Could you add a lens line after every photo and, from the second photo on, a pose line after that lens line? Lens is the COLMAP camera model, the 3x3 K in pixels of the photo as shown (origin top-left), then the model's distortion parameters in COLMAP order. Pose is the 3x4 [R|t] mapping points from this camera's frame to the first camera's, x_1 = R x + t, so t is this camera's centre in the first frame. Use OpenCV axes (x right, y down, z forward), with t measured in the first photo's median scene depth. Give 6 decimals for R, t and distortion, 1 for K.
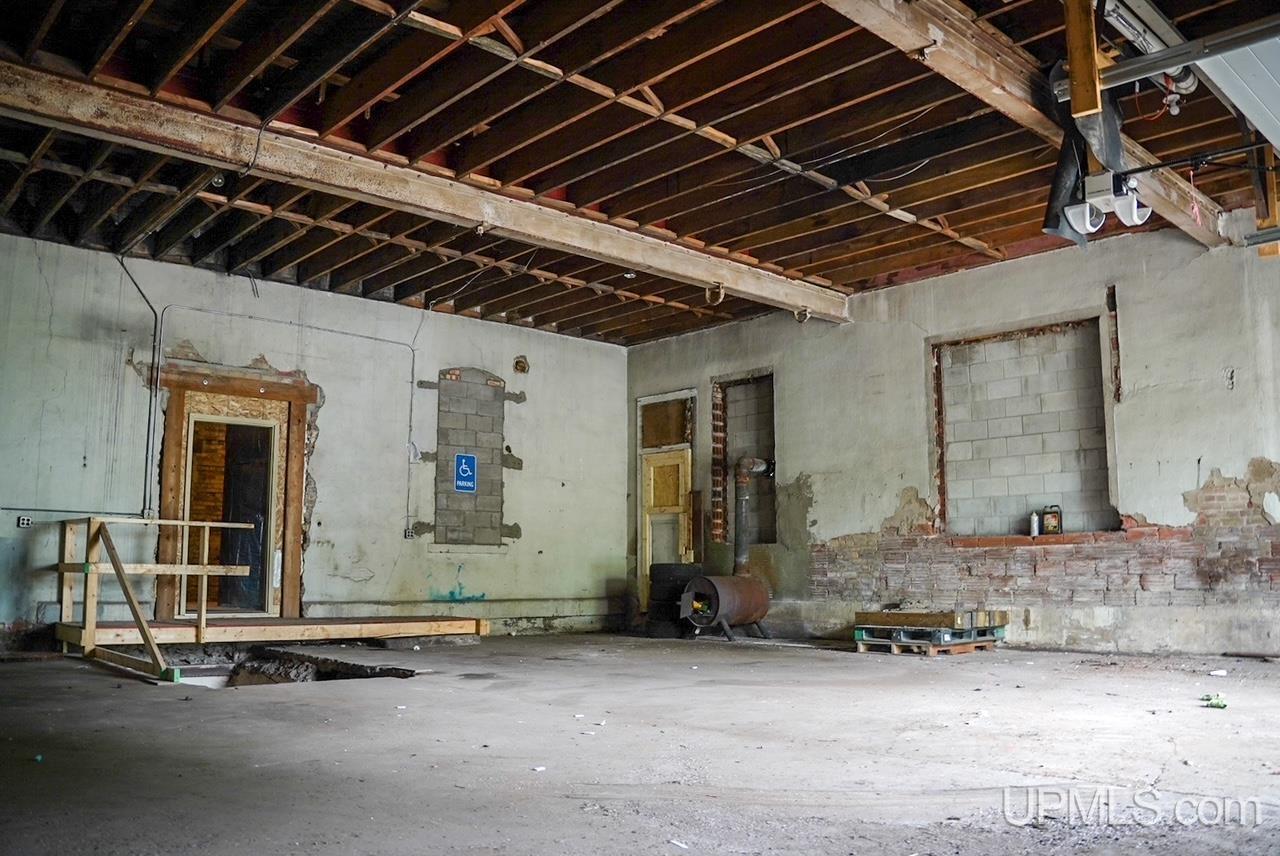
lens RADIAL K [[1036.3, 0, 712.0], [0, 1036.3, 420.5], [0, 0, 1]] dist [-0.180426, 0.091007]
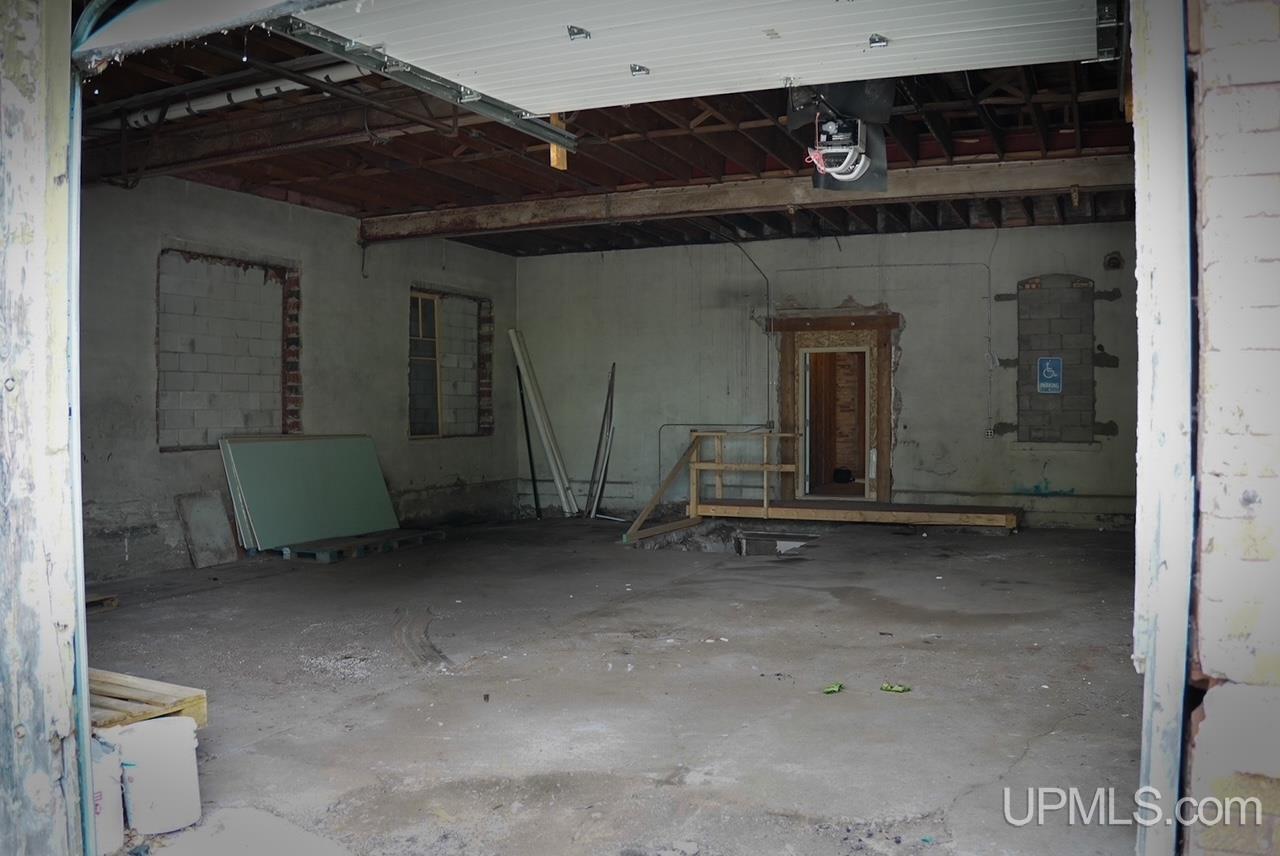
lens RADIAL K [[1036.3, 0, 630.1], [0, 1036.3, 429.1], [0, 0, 1]] dist [-0.180426, 0.091007]
pose [[0.381072, 0.023101, -0.924257, 0.619644], [0.129021, 0.988577, 0.077905, -0.034177], [0.915498, -0.148936, 0.373739, 0.228320]]
